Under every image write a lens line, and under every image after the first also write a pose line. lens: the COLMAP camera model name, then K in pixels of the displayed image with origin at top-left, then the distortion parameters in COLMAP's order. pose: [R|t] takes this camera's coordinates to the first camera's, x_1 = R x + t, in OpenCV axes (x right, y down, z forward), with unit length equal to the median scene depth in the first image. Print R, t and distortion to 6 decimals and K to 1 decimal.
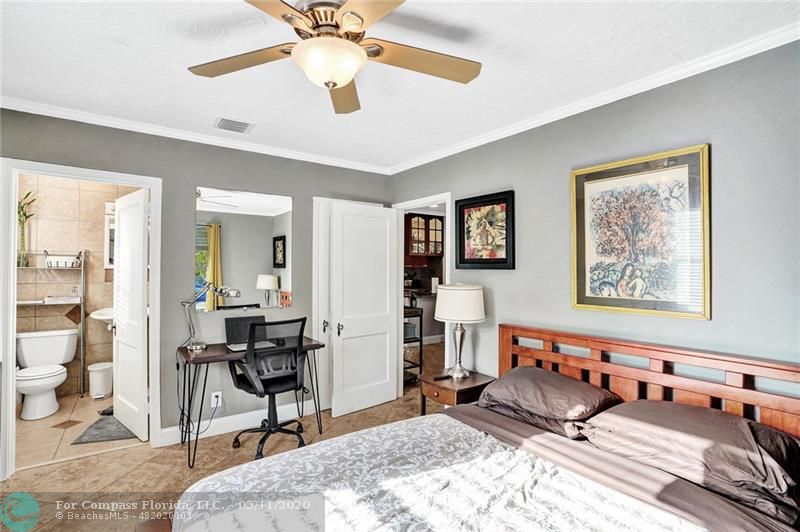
lens RADIAL K [[380.2, 0, 400.0], [0, 380.2, 266.0], [0, 0, 1]] dist [-0.064299, 0.021686]
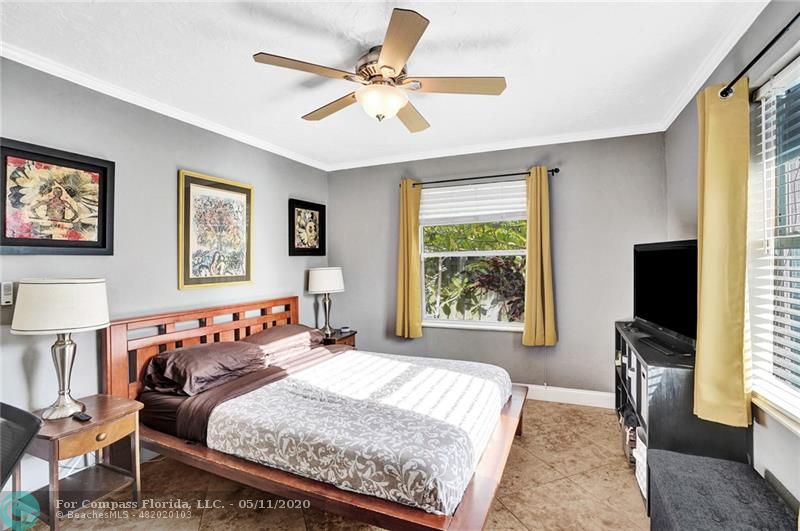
lens RADIAL K [[380.2, 0, 400.0], [0, 380.2, 265.5], [0, 0, 1]] dist [-0.064299, 0.021686]
pose [[-0.496863, -0.016045, 0.867681, -0.882437], [-0.005095, 0.999866, 0.015572, 0.018716], [-0.867814, 0.003317, -0.496878, 1.009305]]
